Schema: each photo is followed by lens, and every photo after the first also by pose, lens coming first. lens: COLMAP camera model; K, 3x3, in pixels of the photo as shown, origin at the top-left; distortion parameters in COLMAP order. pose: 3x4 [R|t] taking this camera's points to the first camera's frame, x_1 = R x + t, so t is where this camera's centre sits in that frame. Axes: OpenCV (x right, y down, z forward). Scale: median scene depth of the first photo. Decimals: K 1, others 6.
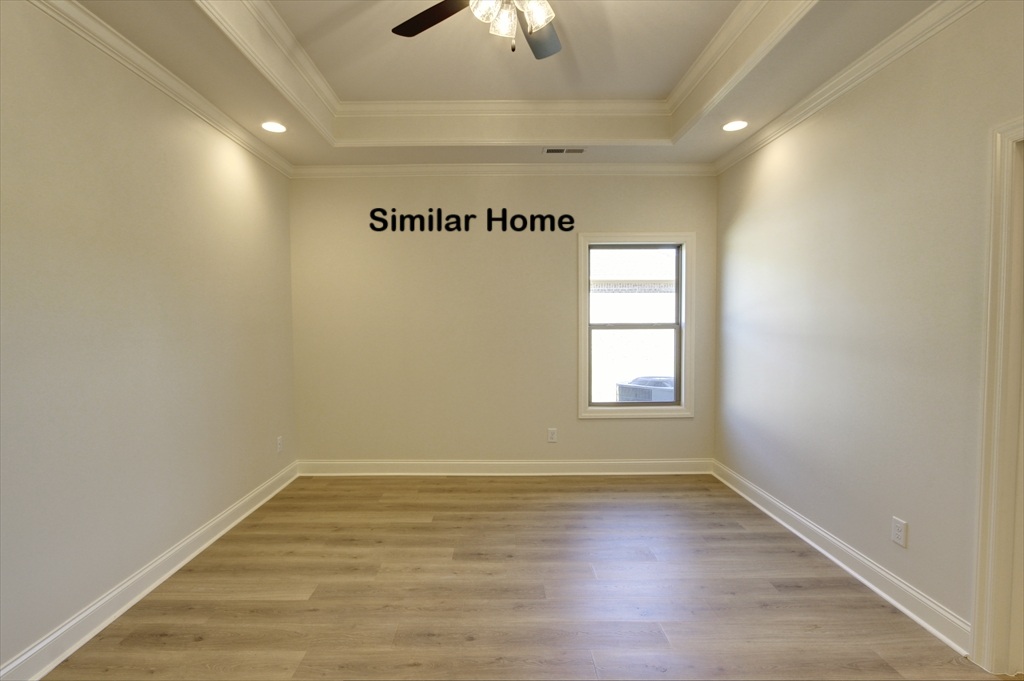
lens RADIAL K [[495.1, 0, 511.3], [0, 495.1, 344.9], [0, 0, 1]] dist [-0.025504, 0.002007]
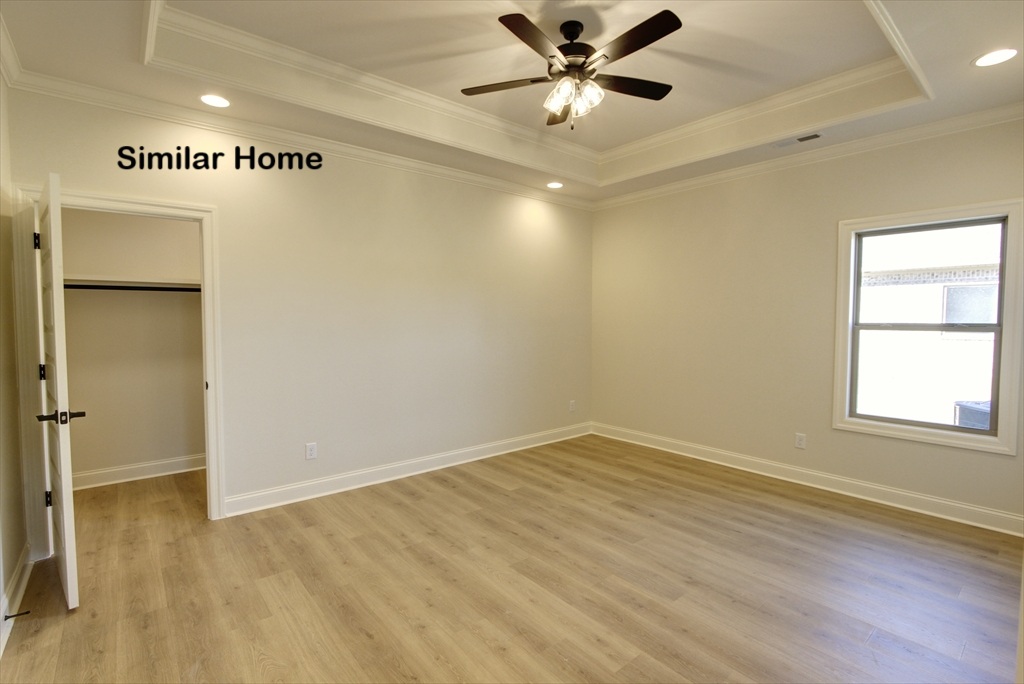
lens RADIAL K [[495.1, 0, 511.3], [0, 495.1, 346.4], [0, 0, 1]] dist [-0.025504, 0.002007]
pose [[0.623126, 0.051109, -0.780450, 0.509916], [-0.039575, 0.998645, 0.033800, -0.007406], [0.781120, 0.009825, 0.624304, -0.014481]]
